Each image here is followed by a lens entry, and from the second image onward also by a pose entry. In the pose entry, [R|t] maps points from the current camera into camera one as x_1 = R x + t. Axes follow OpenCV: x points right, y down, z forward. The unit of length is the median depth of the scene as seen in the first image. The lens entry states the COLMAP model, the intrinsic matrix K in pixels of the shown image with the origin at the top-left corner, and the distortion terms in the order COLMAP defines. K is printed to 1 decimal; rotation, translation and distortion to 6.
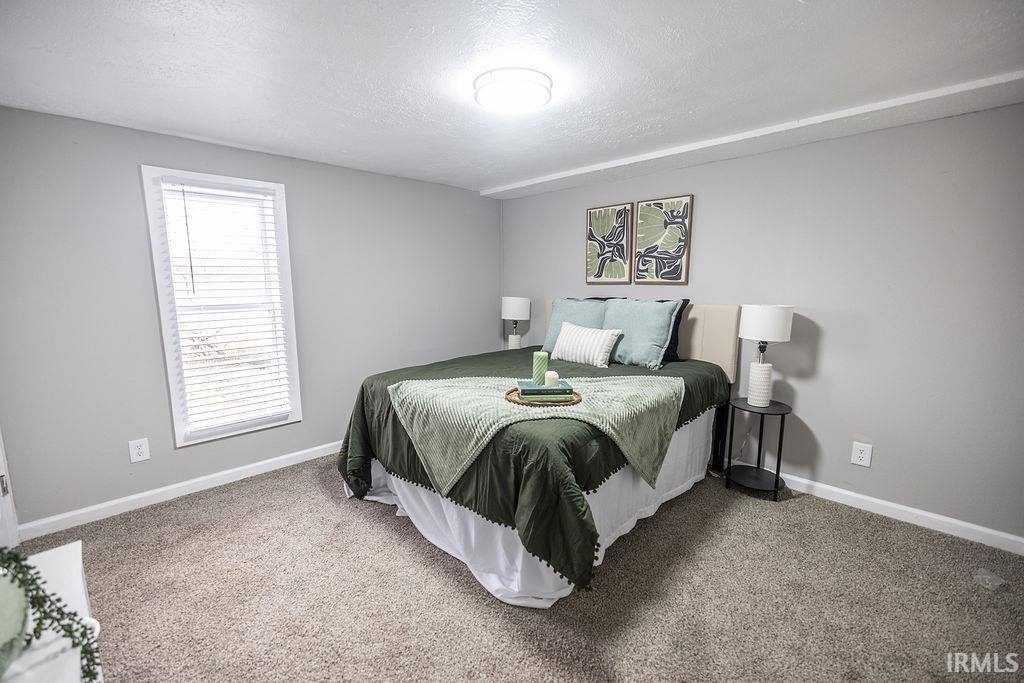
lens RADIAL K [[424.5, 0, 512.1], [0, 424.5, 336.8], [0, 0, 1]] dist [0.001344, 0.000133]
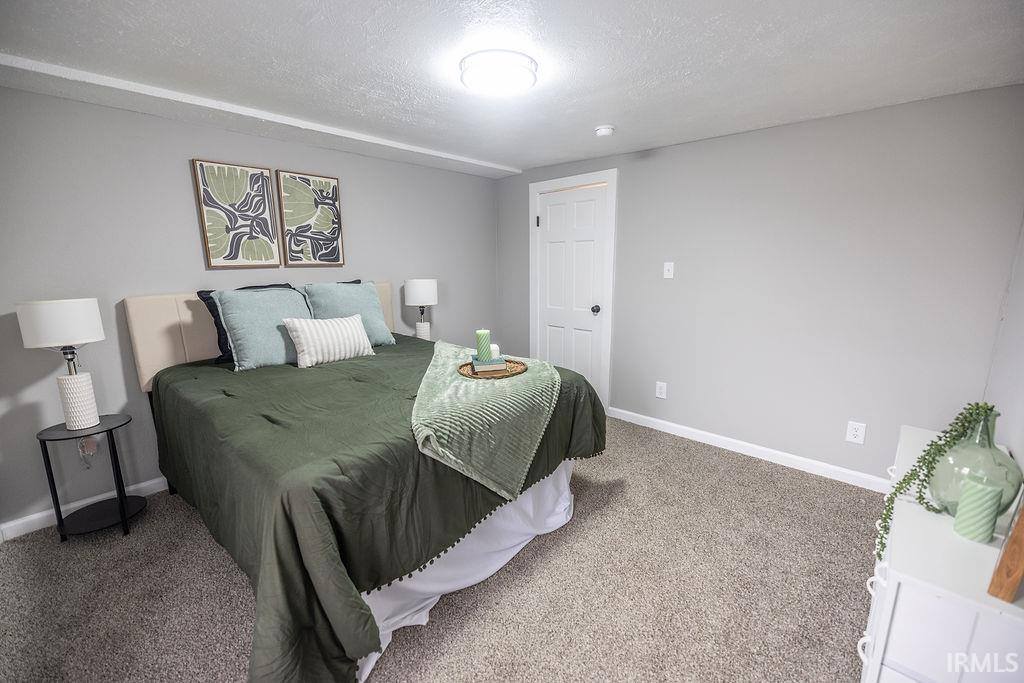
lens RADIAL K [[424.5, 0, 512.1], [0, 424.5, 336.8], [0, 0, 1]] dist [0.001344, 0.000133]
pose [[-0.032038, -0.173593, 0.984296, -0.615476], [0.147068, 0.973264, 0.176434, -0.073333], [-0.988607, 0.150411, -0.005651, 0.589046]]
